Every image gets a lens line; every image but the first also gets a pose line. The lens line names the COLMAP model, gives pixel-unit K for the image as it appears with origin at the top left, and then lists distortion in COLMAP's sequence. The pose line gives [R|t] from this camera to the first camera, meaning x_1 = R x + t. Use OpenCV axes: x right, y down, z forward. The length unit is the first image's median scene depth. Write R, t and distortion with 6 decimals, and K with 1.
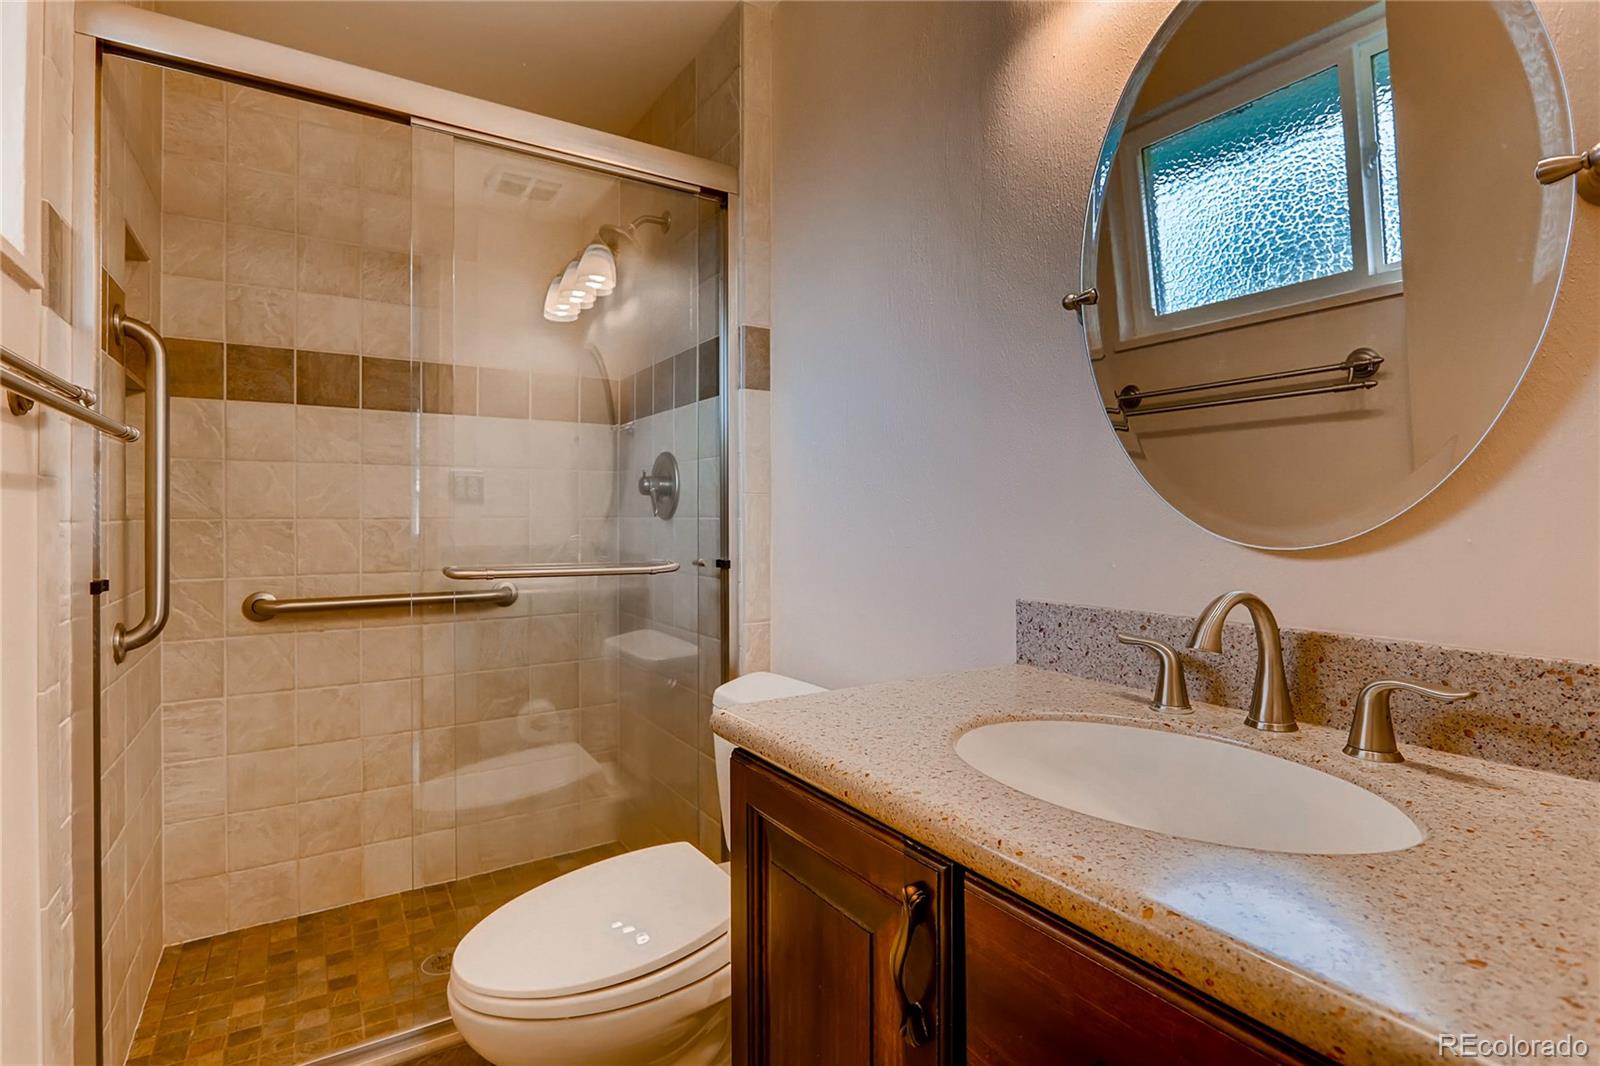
lens RADIAL K [[761.0, 0, 796.8], [0, 761.0, 519.5], [0, 0, 1]] dist [-0.010190, 0.004014]
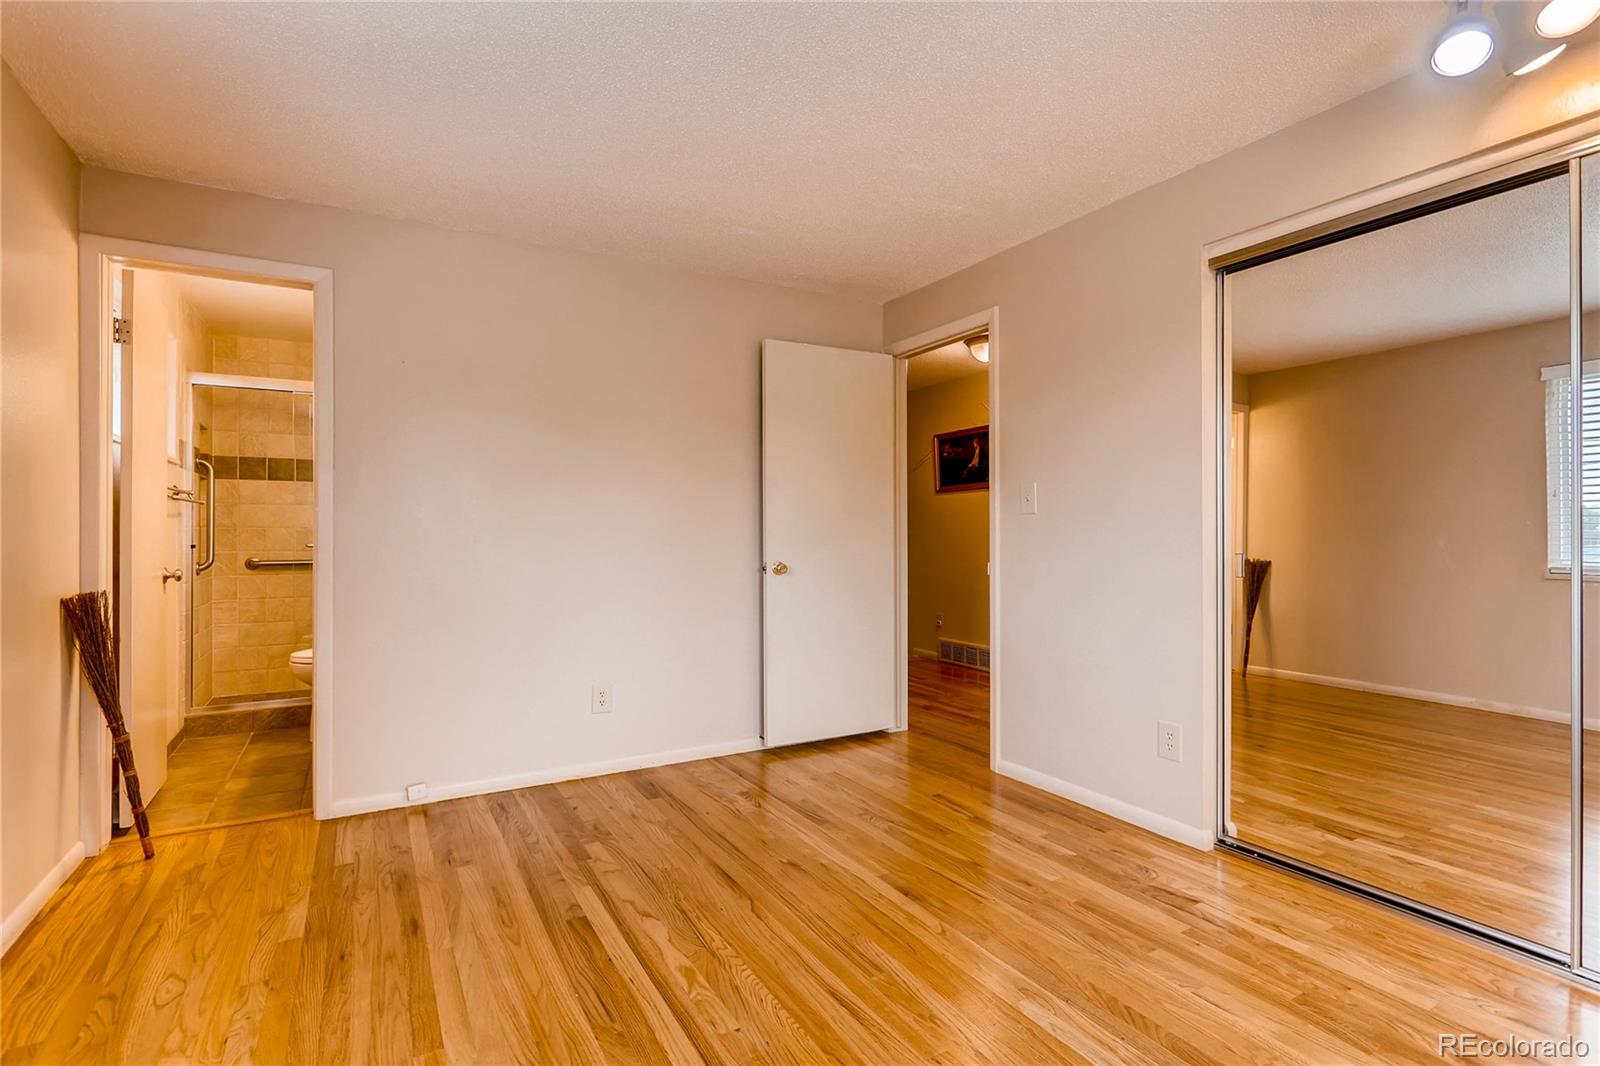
lens RADIAL K [[761.0, 0, 808.7], [0, 761.0, 533.1], [0, 0, 1]] dist [-0.010190, 0.004014]
pose [[0.999129, 0.001440, -0.041707, 1.186194], [-0.001525, 0.999997, -0.002018, 0.019199], [0.041704, 0.002079, 0.999128, -1.366208]]
